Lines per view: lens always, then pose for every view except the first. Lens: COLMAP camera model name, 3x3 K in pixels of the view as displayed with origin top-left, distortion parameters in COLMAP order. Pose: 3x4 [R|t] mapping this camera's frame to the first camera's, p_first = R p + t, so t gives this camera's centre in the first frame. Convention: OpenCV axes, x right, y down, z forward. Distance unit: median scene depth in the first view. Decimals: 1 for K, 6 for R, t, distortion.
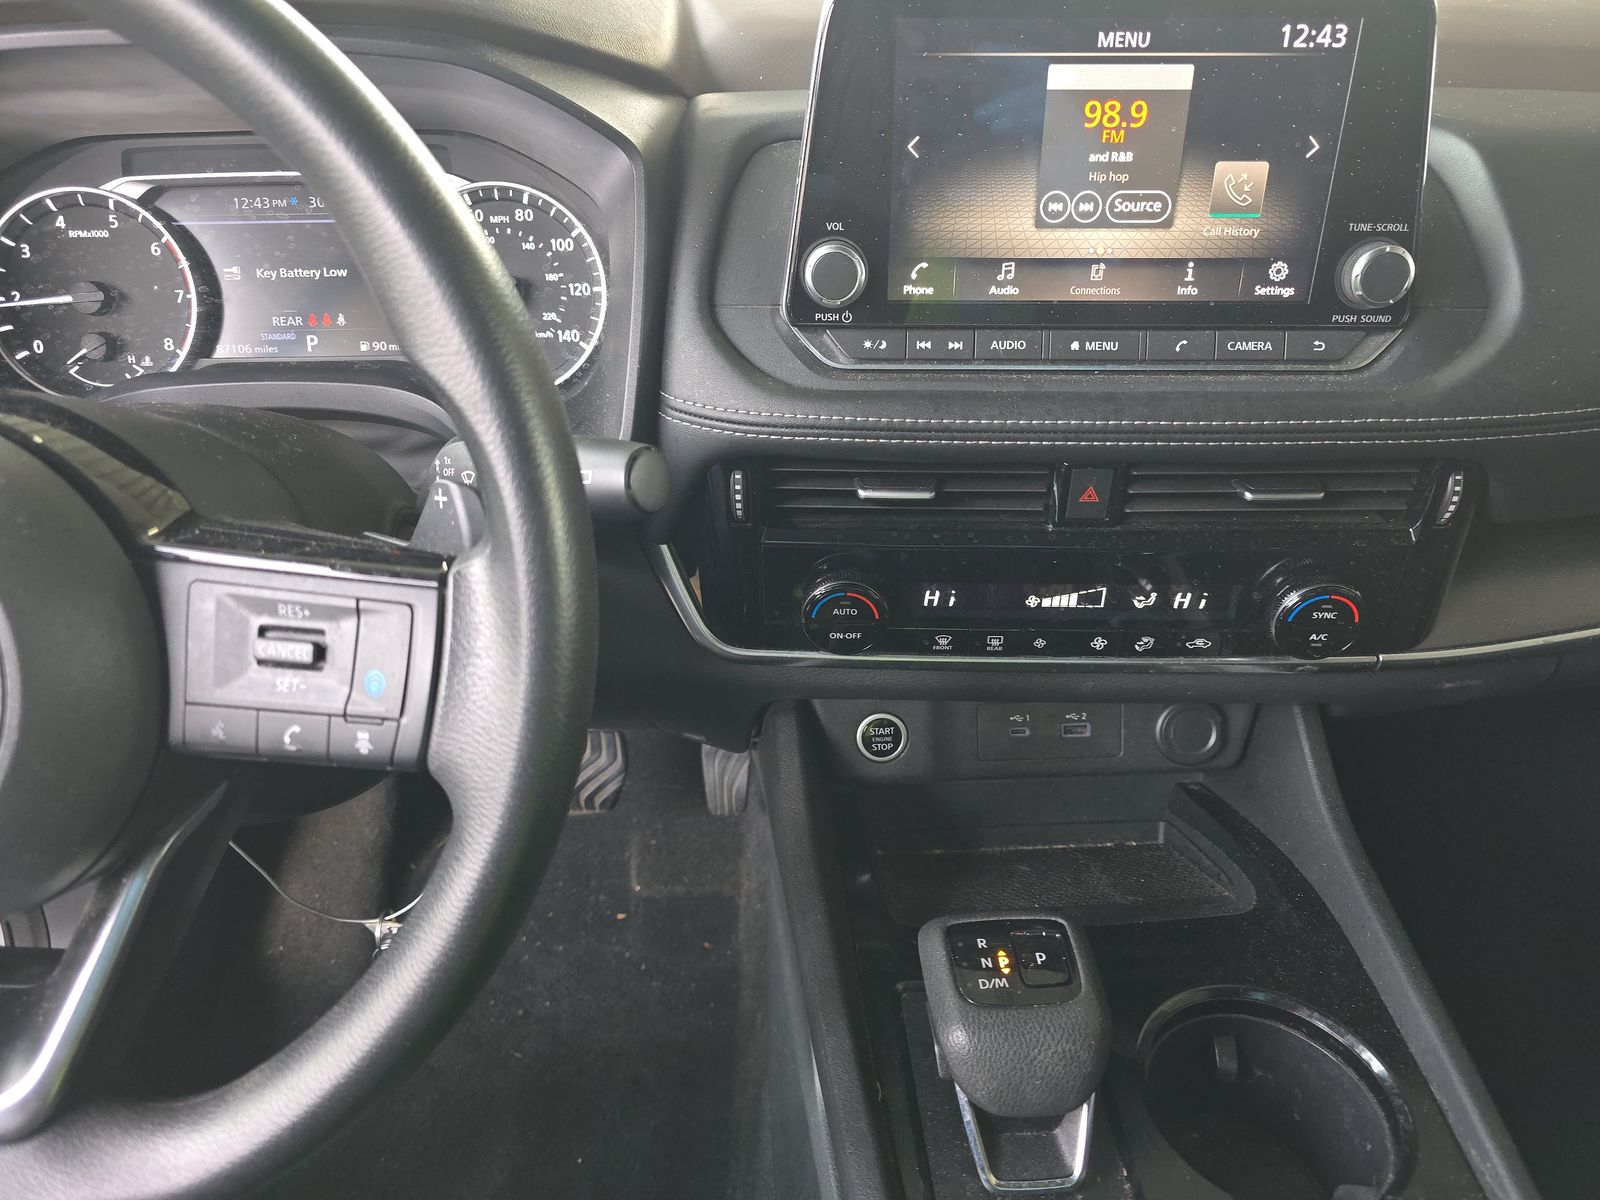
lens RADIAL K [[1060.5, 0, 753.8], [0, 1060.5, 590.0], [0, 0, 1]] dist [0.001322, -0.023703]
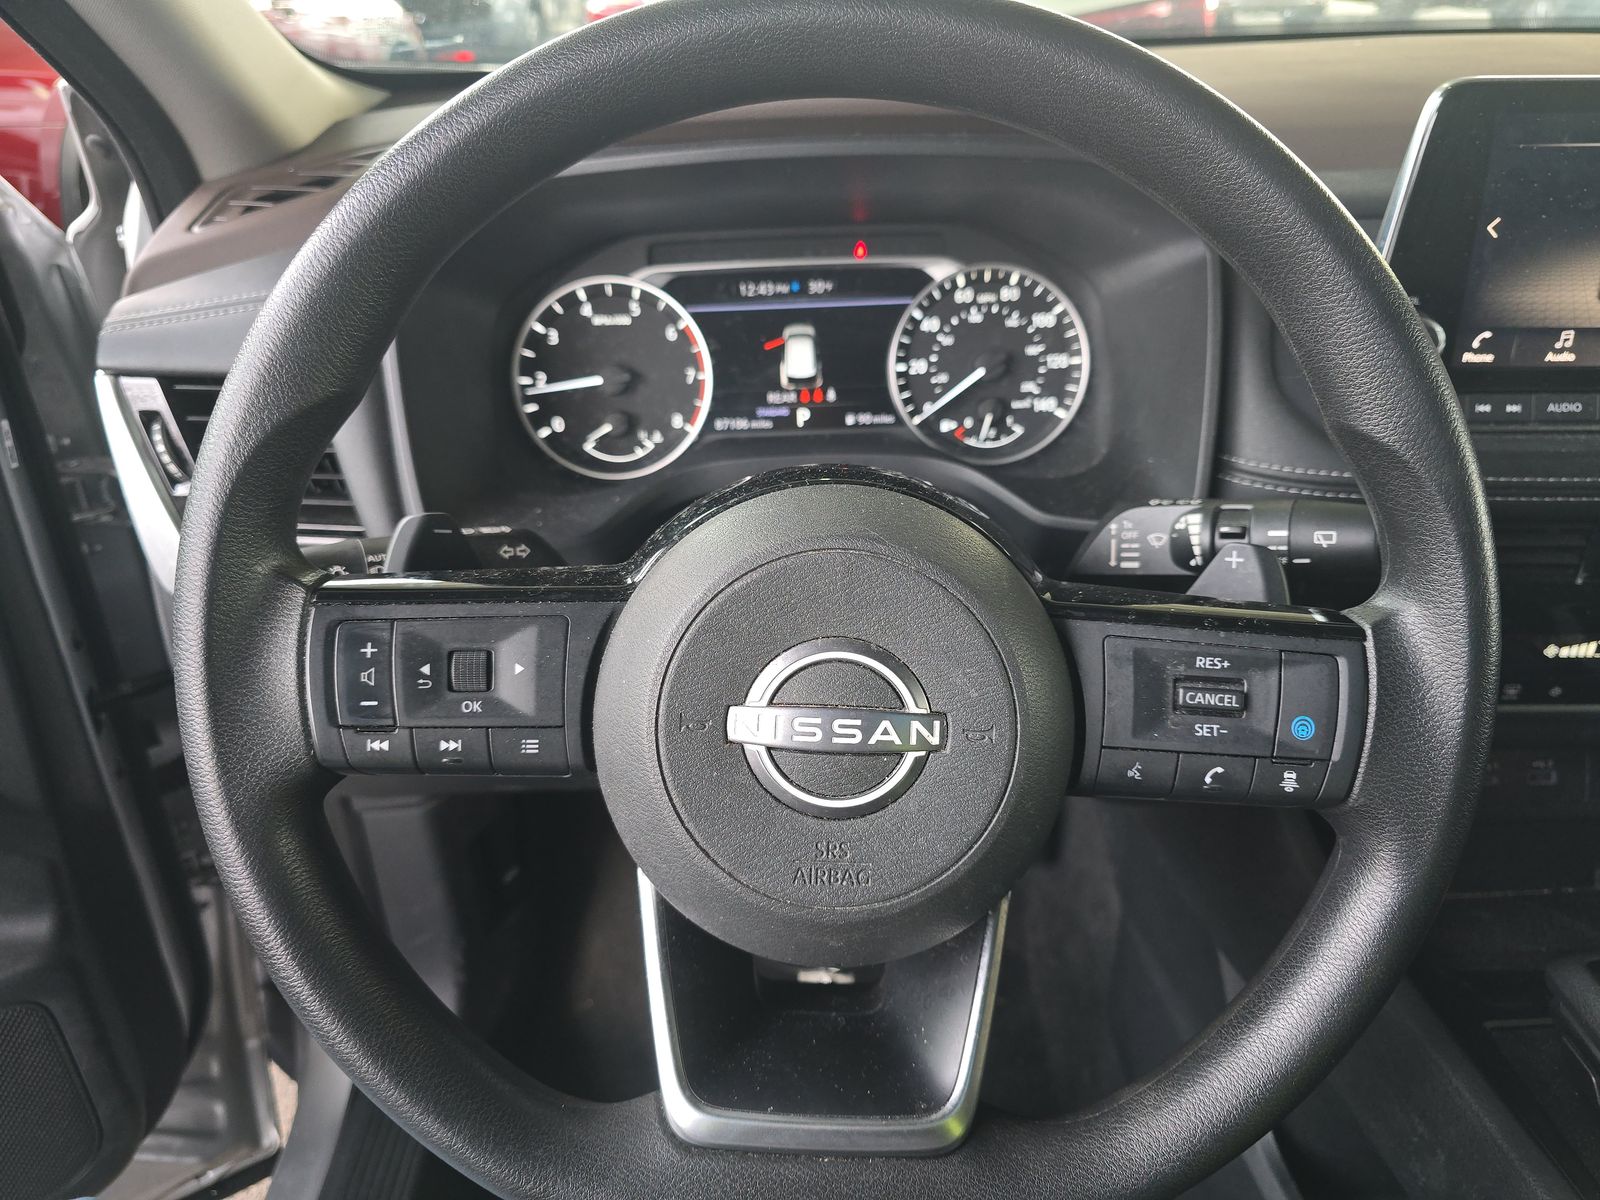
lens RADIAL K [[1060.5, 0, 795.5], [0, 1060.5, 599.0], [0, 0, 1]] dist [0.001322, -0.023703]
pose [[0.998621, -0.012438, -0.051006, -0.389547], [0.010080, 0.998880, -0.046227, 0.000068], [0.051524, 0.045649, 0.997628, -0.062923]]
